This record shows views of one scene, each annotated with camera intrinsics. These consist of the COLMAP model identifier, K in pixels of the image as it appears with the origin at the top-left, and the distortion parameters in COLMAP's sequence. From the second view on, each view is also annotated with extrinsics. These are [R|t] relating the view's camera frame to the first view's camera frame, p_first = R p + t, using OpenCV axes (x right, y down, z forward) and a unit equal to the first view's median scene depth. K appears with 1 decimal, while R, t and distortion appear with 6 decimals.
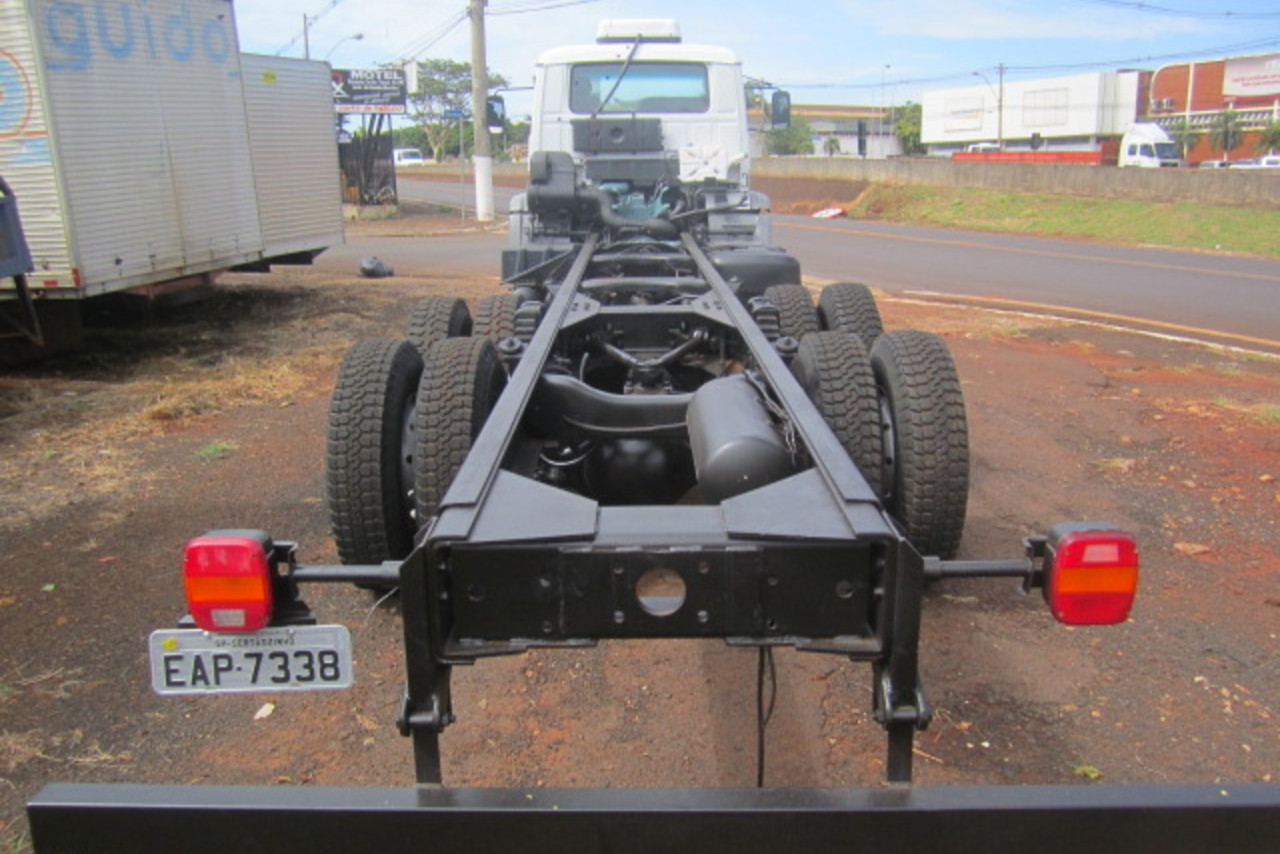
lens RADIAL K [[1069.8, 0, 640.0], [0, 1069.8, 427.0], [0, 0, 1]] dist [-0.067901, 0.023600]
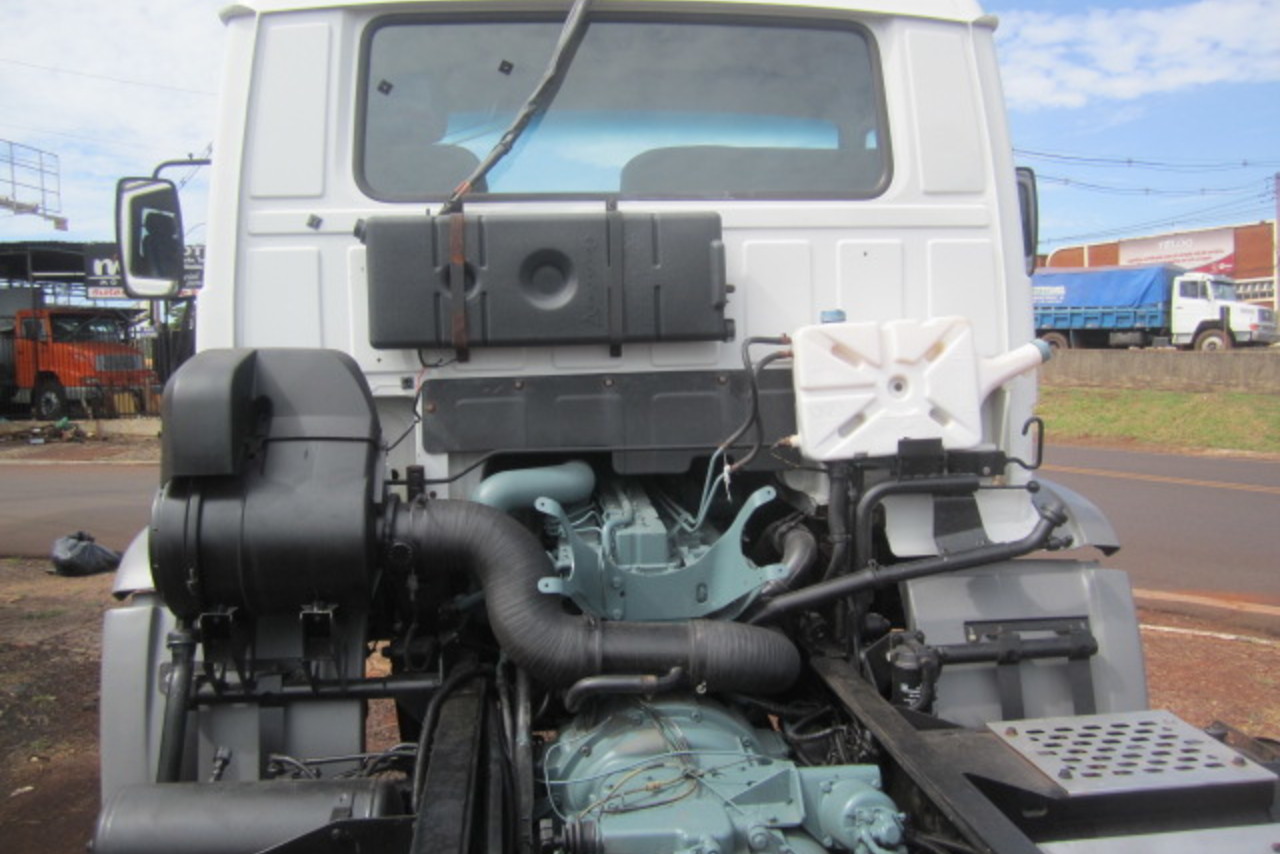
lens RADIAL K [[1069.8, 0, 640.0], [0, 1069.8, 427.0], [0, 0, 1]] dist [-0.067901, 0.023600]
pose [[0.994494, -0.022659, 0.102310, -0.026325], [0.040065, 0.984380, -0.171439, -0.195382], [-0.096828, 0.174594, 0.979868, 0.753436]]
